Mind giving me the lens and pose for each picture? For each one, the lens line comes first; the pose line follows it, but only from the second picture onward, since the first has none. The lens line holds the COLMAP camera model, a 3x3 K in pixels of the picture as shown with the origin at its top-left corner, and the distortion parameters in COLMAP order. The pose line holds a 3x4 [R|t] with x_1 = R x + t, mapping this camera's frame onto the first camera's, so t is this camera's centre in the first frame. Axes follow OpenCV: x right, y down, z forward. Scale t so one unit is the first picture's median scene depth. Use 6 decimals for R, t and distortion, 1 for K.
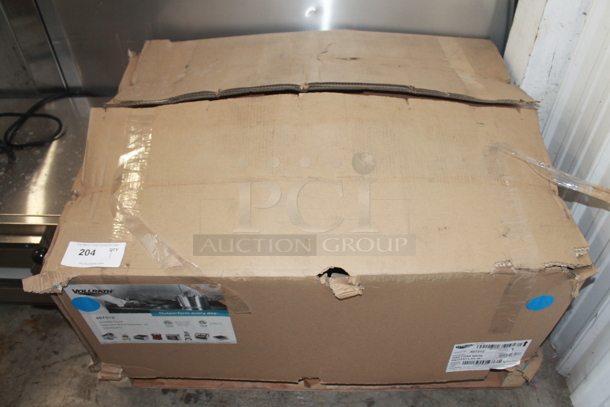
lens RADIAL K [[508.5, 0, 305.8], [0, 508.5, 203.1], [0, 0, 1]] dist [-0.108646, 0.007570]
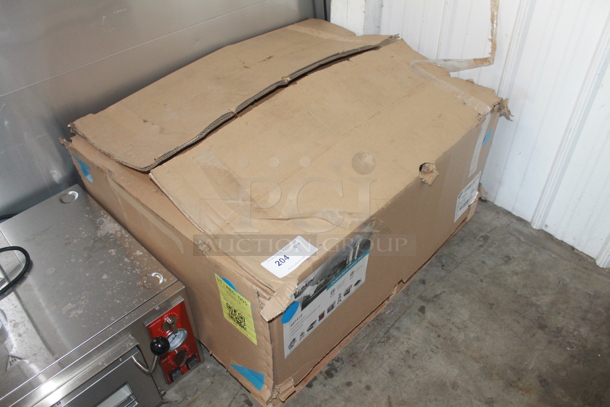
lens RADIAL K [[508.5, 0, 306.1], [0, 508.5, 204.0], [0, 0, 1]] dist [-0.108646, 0.007570]
pose [[0.674952, -0.486500, 0.554760, -0.836123], [0.525132, 0.844884, 0.102021, -0.078201], [-0.518341, 0.222462, 0.825732, 0.028401]]
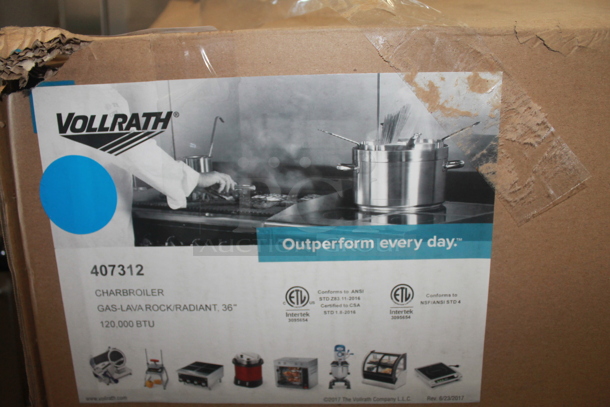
lens RADIAL K [[508.5, 0, 305.0], [0, 508.5, 203.4], [0, 0, 1]] dist [-0.108646, 0.007570]
pose [[0.998703, 0.006851, -0.050458, -0.246395], [-0.033709, 0.831656, -0.554267, 0.365674], [0.038167, 0.555248, 0.830808, 0.663567]]
